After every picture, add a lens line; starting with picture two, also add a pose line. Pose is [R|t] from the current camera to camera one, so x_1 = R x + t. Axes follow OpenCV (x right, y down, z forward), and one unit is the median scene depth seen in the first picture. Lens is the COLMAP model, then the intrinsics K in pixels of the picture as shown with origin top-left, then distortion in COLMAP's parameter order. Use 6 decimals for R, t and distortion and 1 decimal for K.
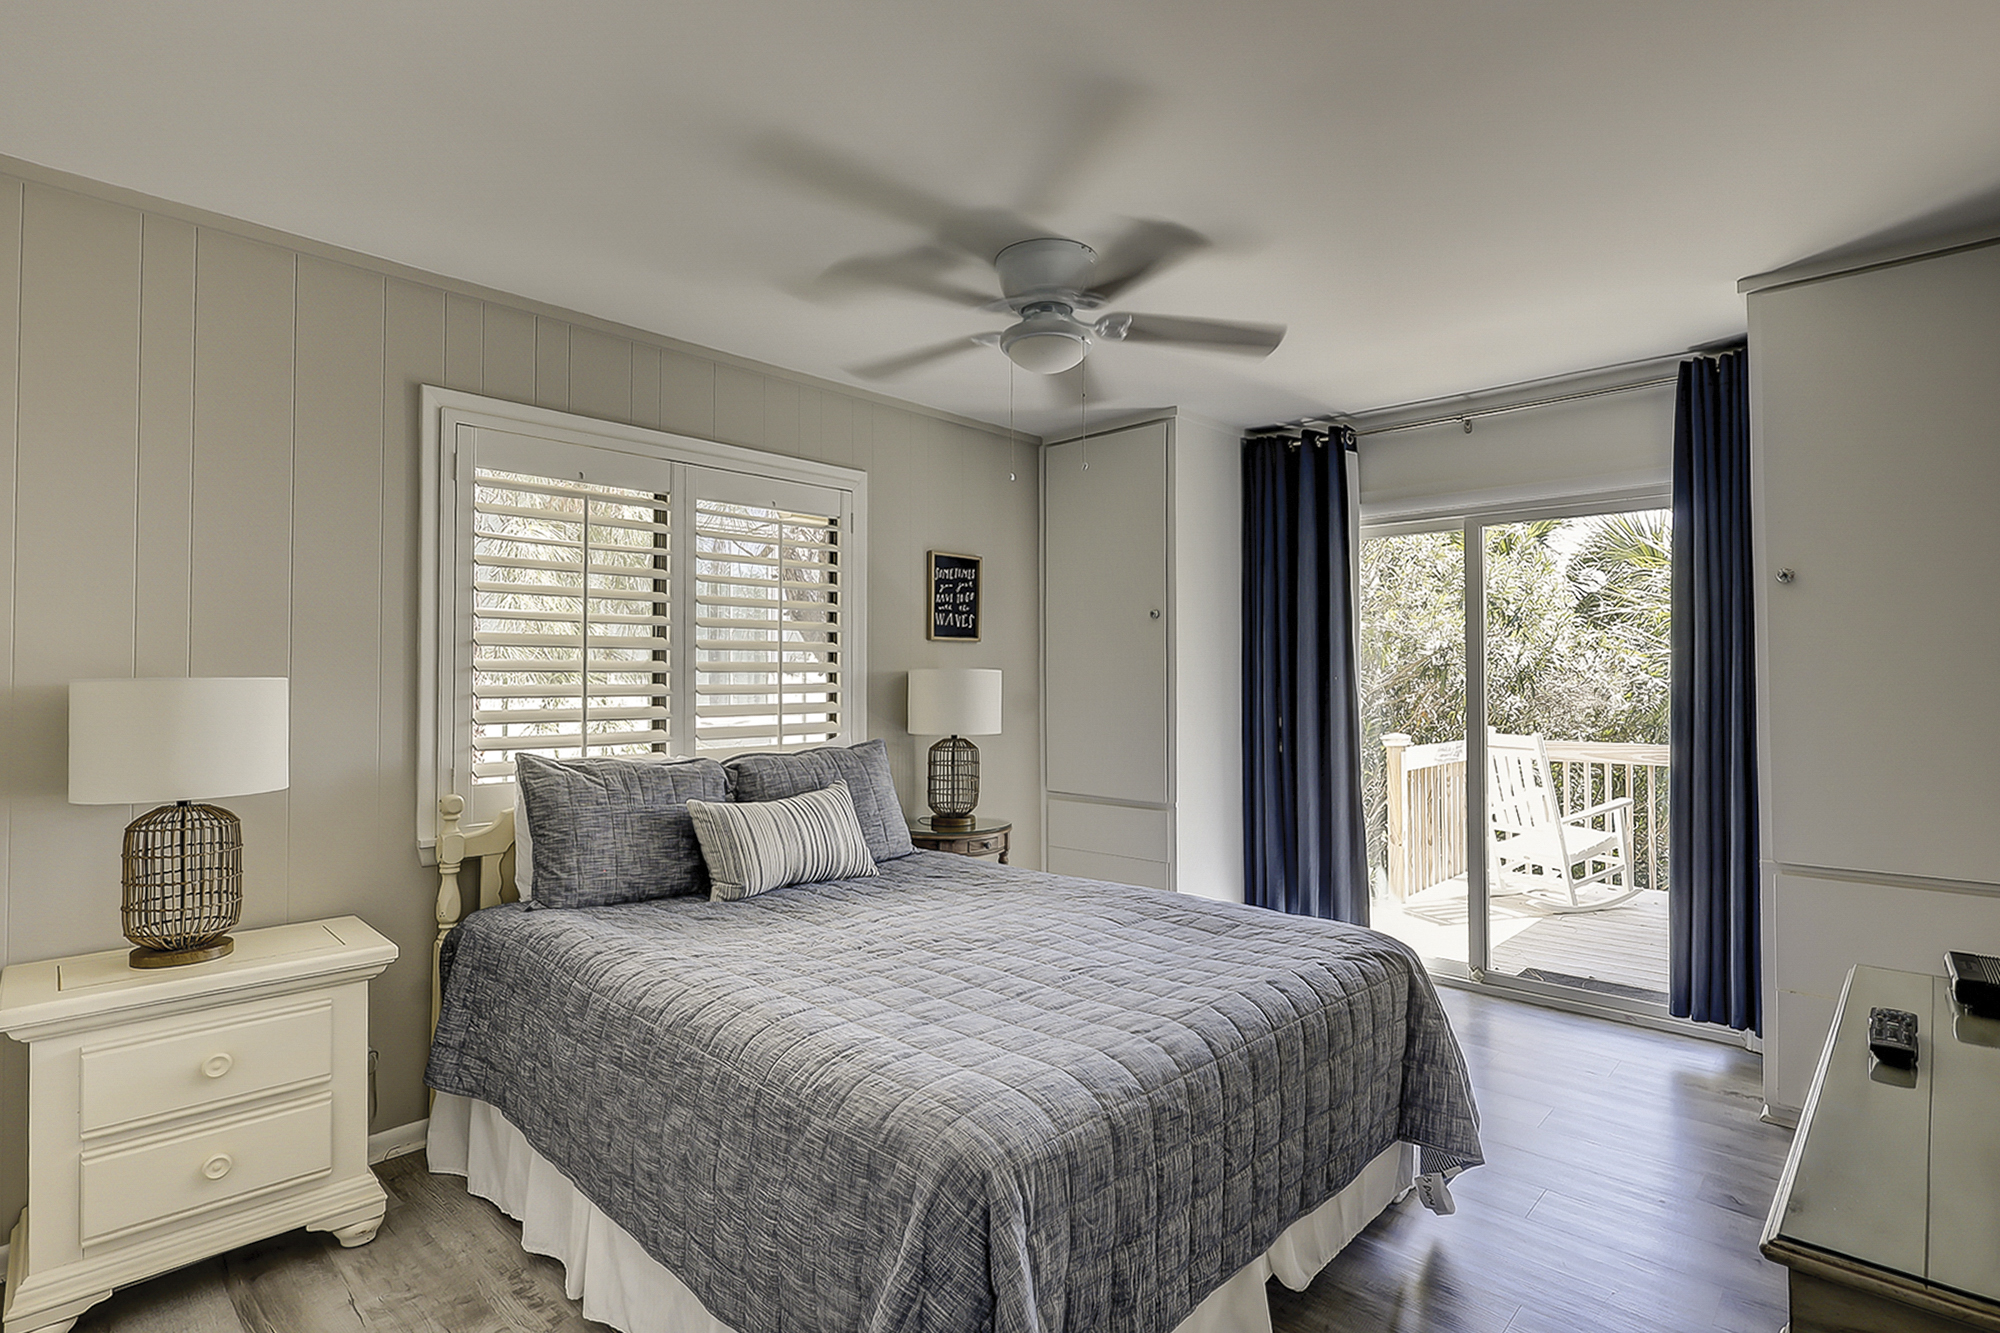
lens RADIAL K [[960.5, 0, 990.1], [0, 960.5, 655.9], [0, 0, 1]] dist [-0.000197, 0.000030]
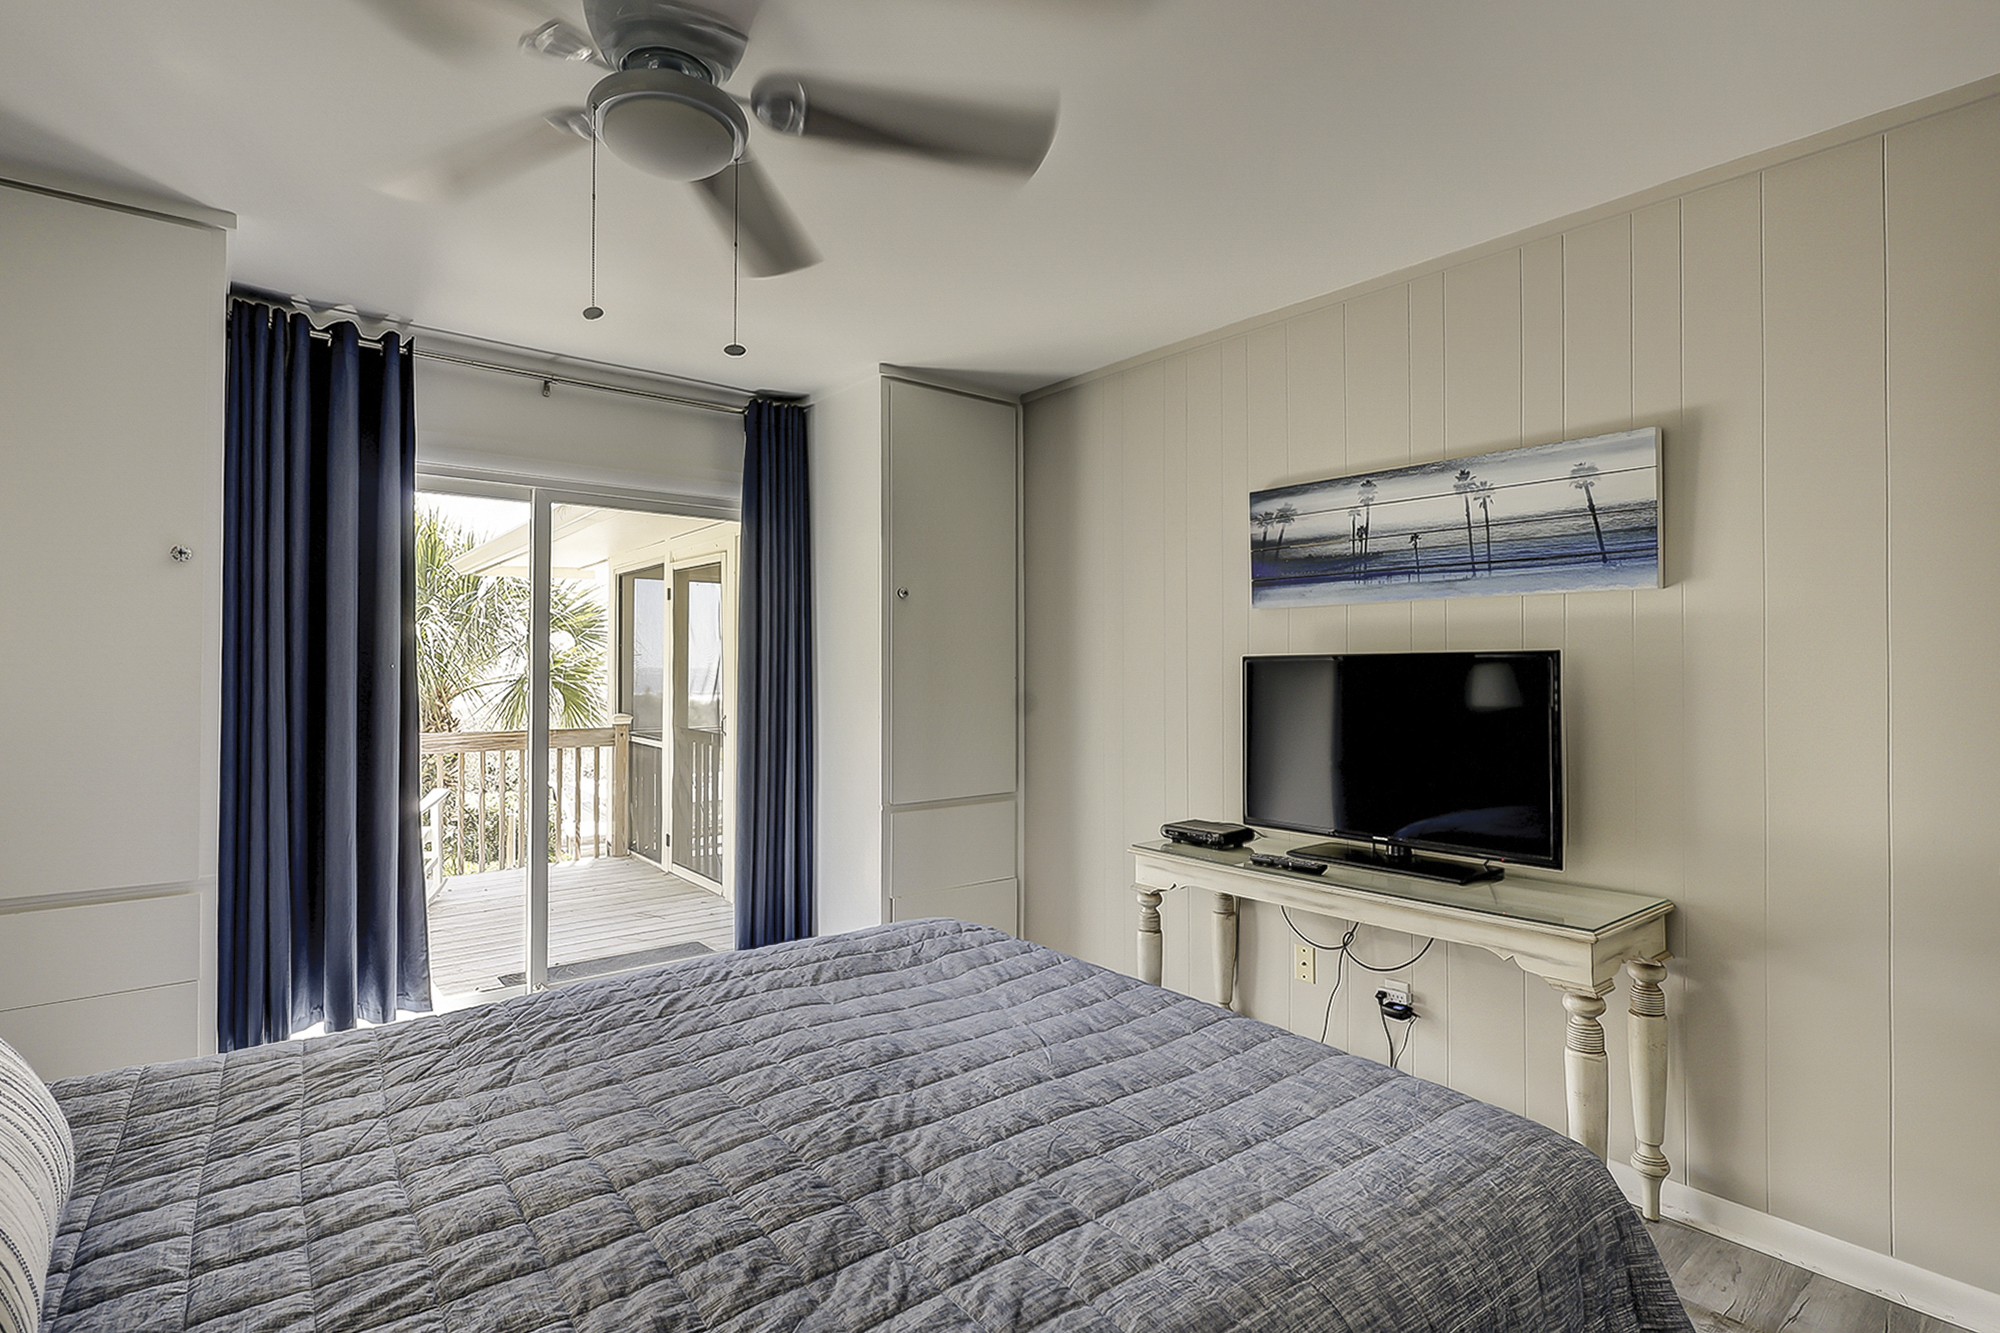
lens RADIAL K [[960.5, 0, 990.1], [0, 960.5, 655.9], [0, 0, 1]] dist [-0.000197, 0.000030]
pose [[0.144159, 0.008607, 0.989517, -0.391492], [-0.025721, 0.999657, -0.004948, 0.007401], [-0.989220, -0.024738, 0.144331, 0.521126]]
